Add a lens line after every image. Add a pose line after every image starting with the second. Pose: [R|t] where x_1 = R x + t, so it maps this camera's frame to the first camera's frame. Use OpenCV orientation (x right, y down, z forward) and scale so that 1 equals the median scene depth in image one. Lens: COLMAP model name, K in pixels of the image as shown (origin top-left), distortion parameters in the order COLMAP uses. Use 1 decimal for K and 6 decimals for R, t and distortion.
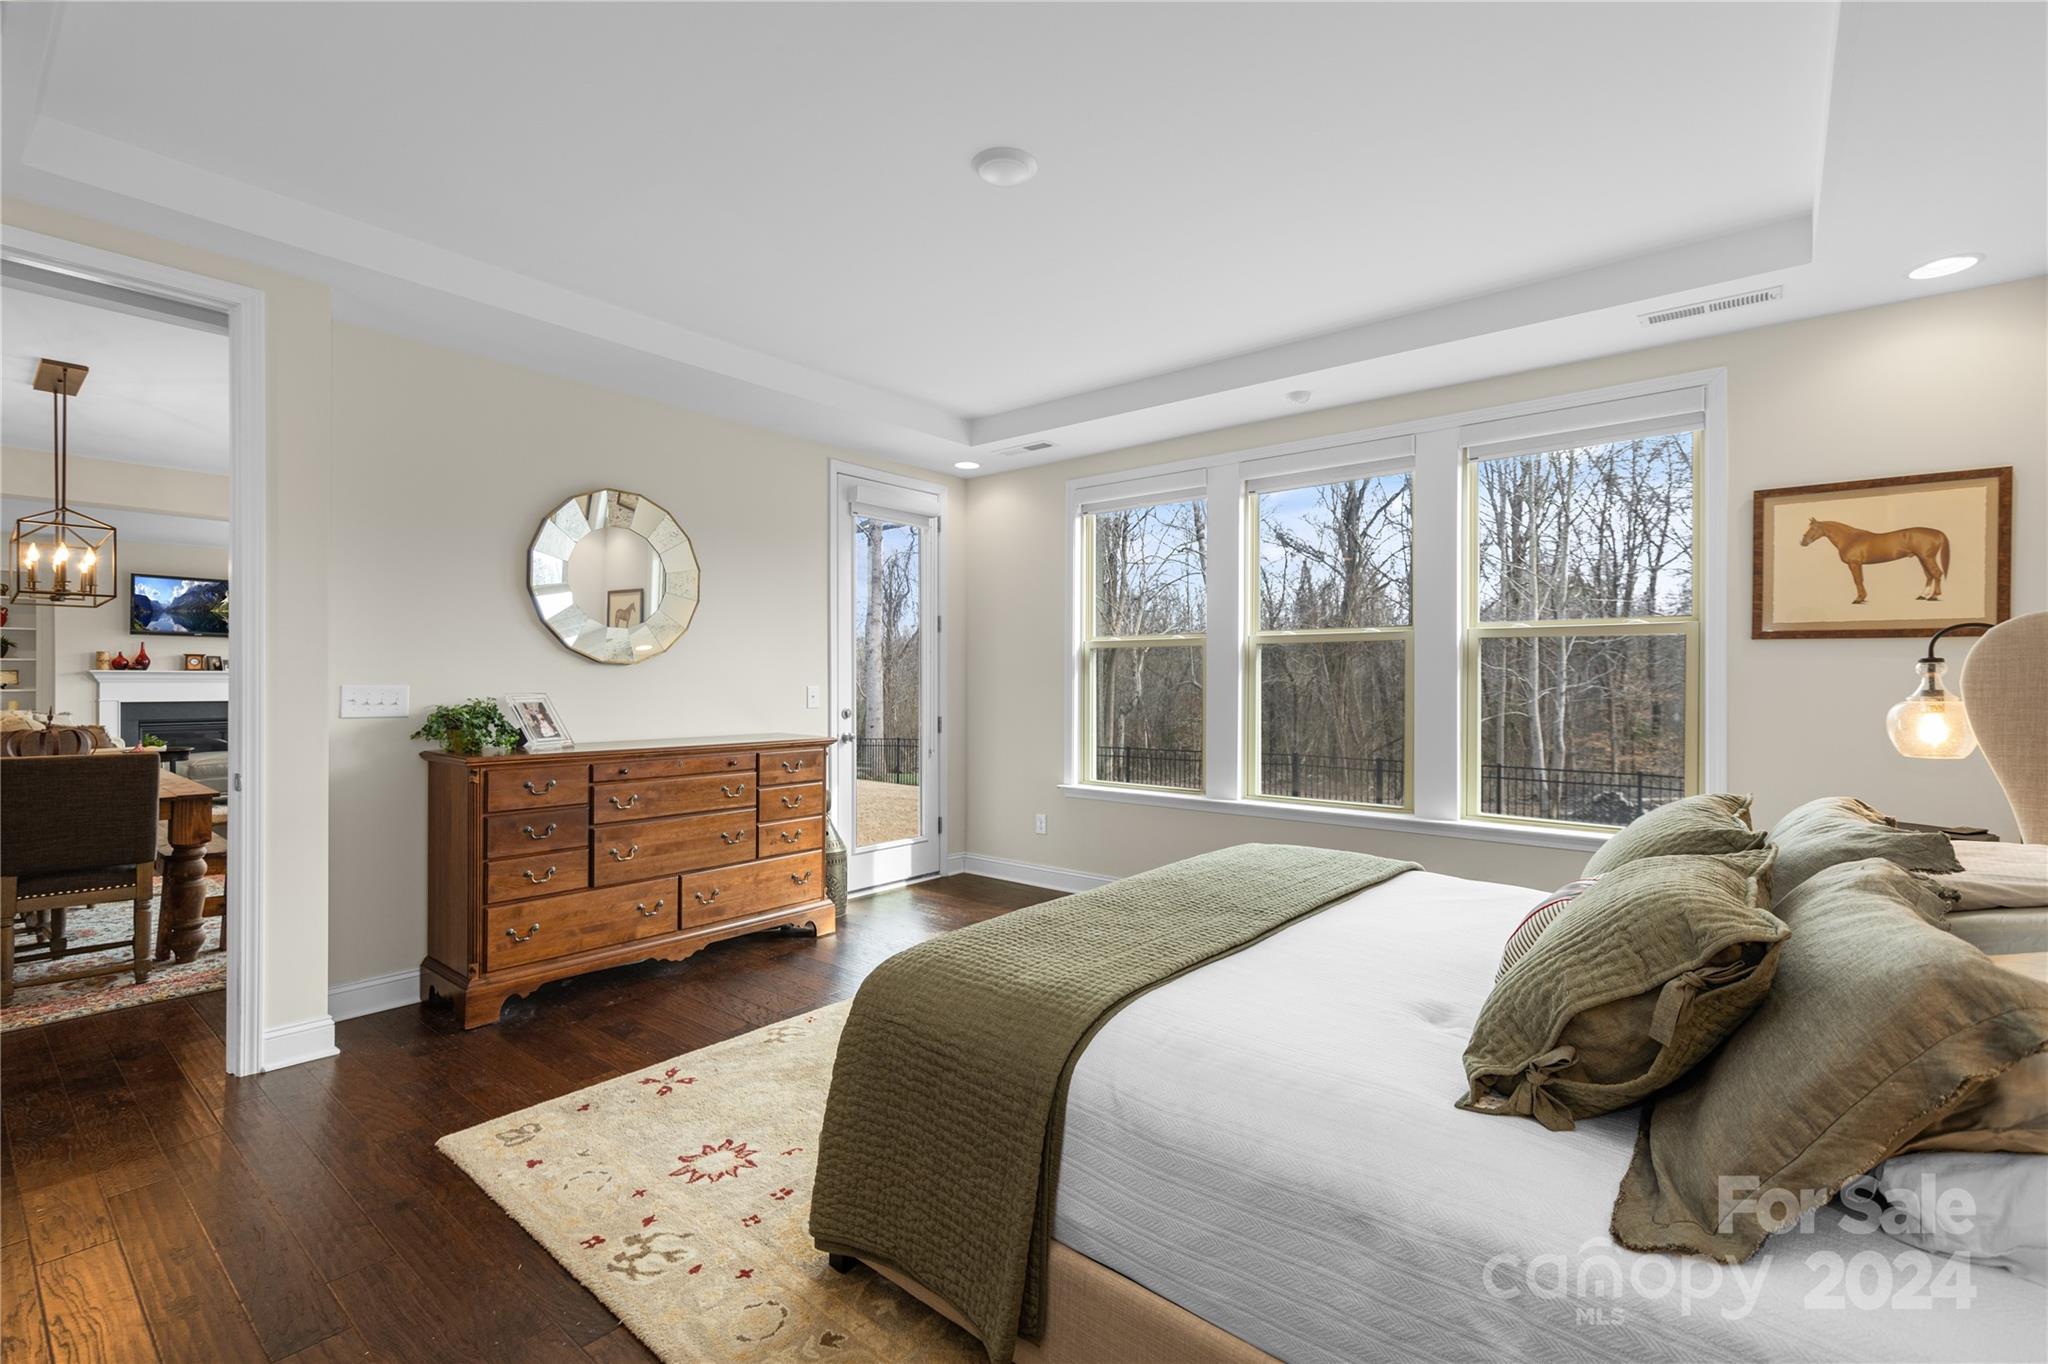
lens RADIAL K [[918.2, 0, 1024.2], [0, 918.2, 674.2], [0, 0, 1]] dist [0.004774, -0.000063]
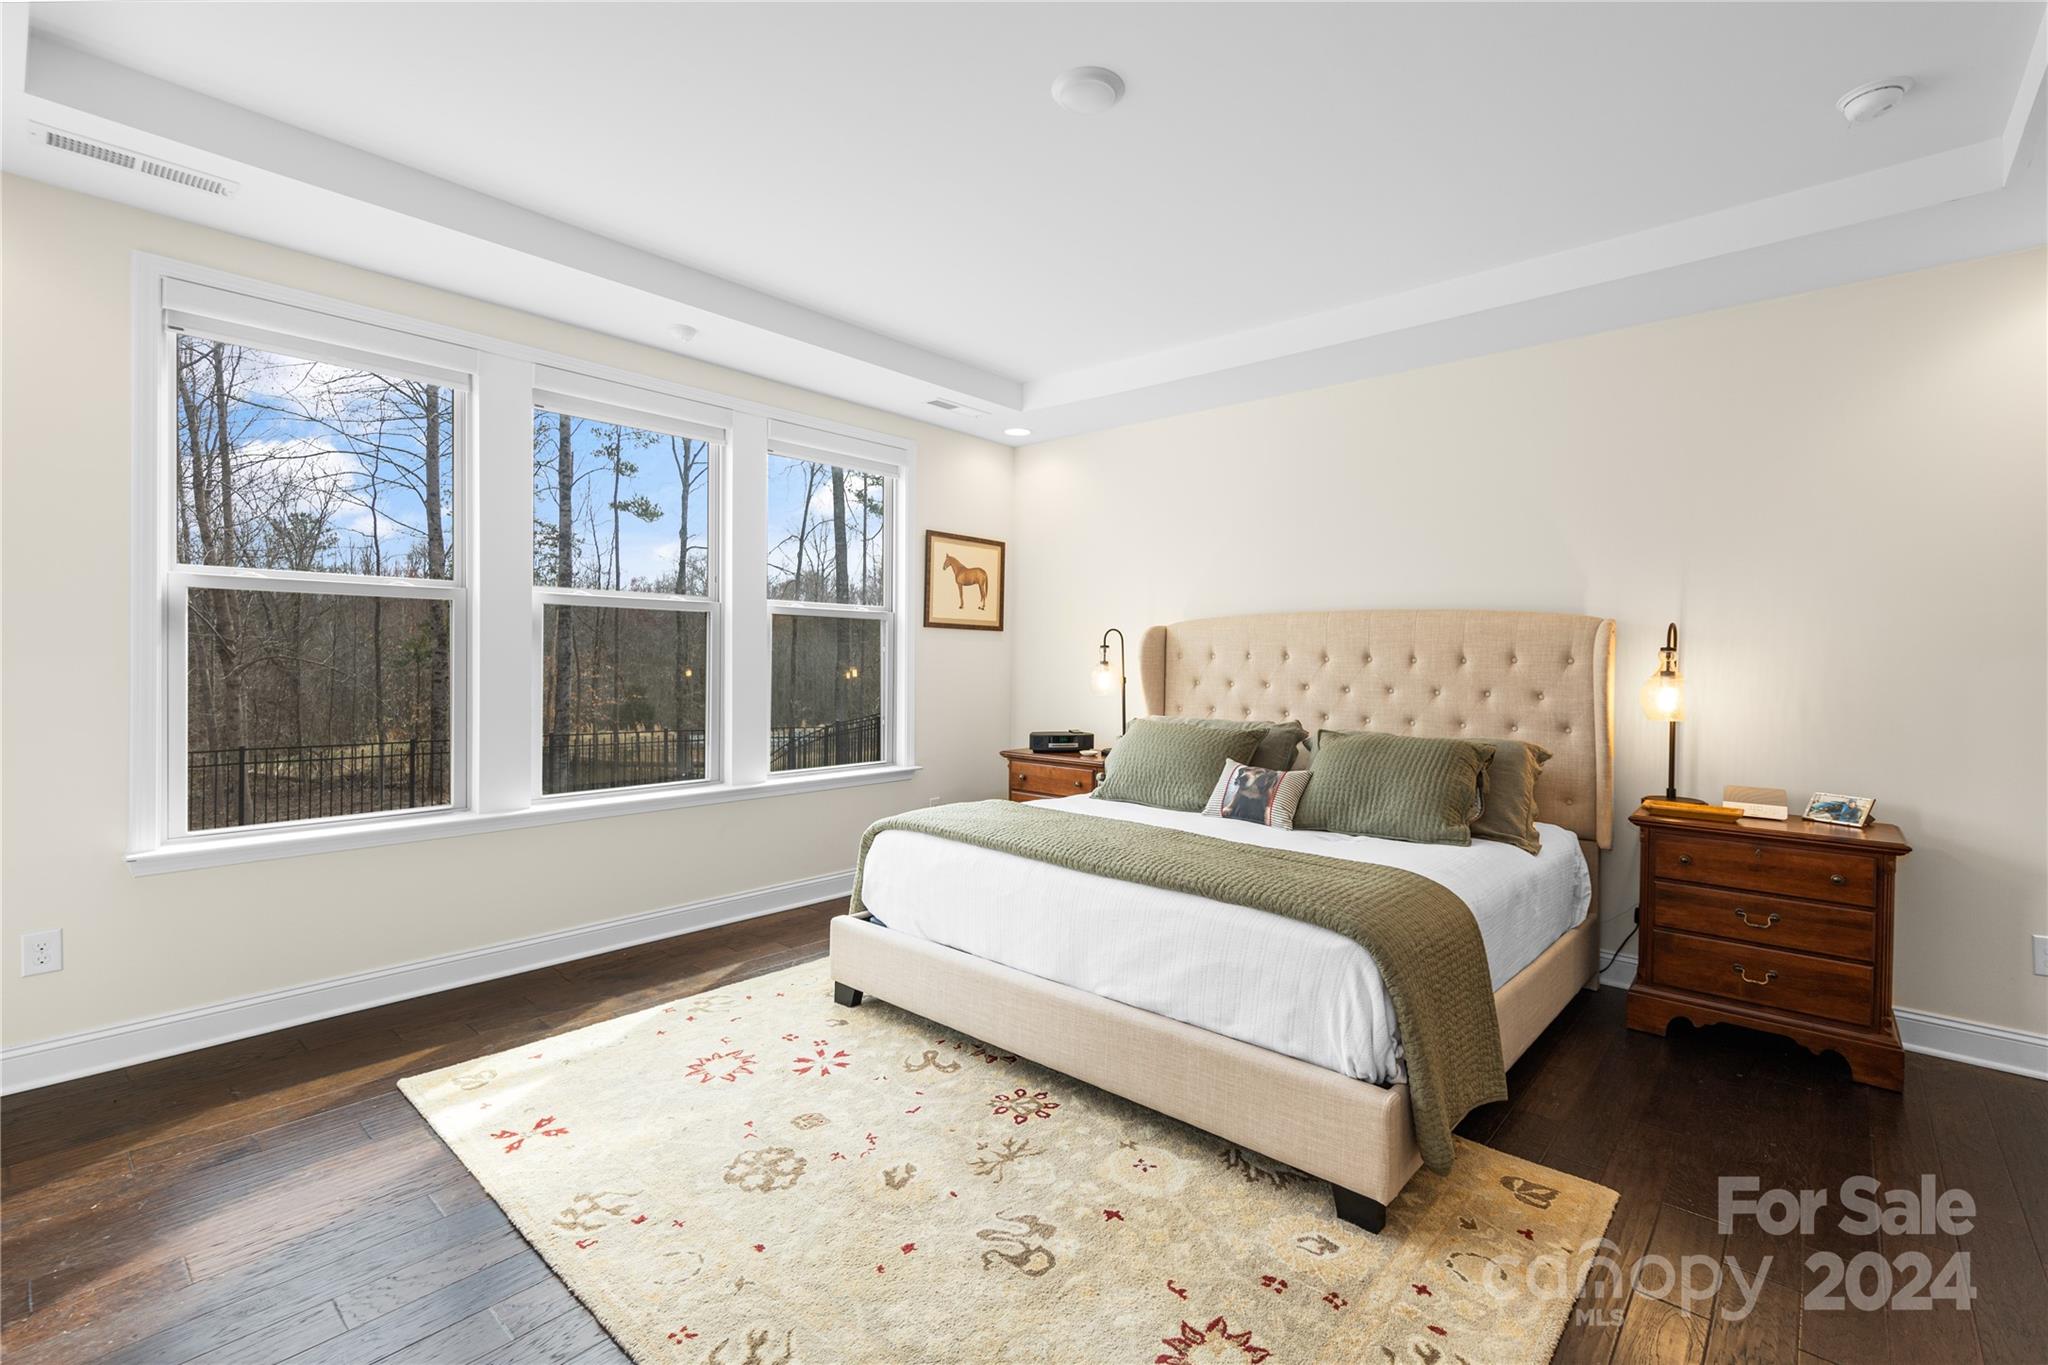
lens RADIAL K [[918.2, 0, 1024.2], [0, 918.2, 674.7], [0, 0, 1]] dist [0.004774, -0.000063]
pose [[0.033652, -0.019735, 0.999239, -0.732702], [-0.008470, 0.999763, 0.020031, 0.007674], [-0.999398, -0.009138, 0.033477, 0.814998]]
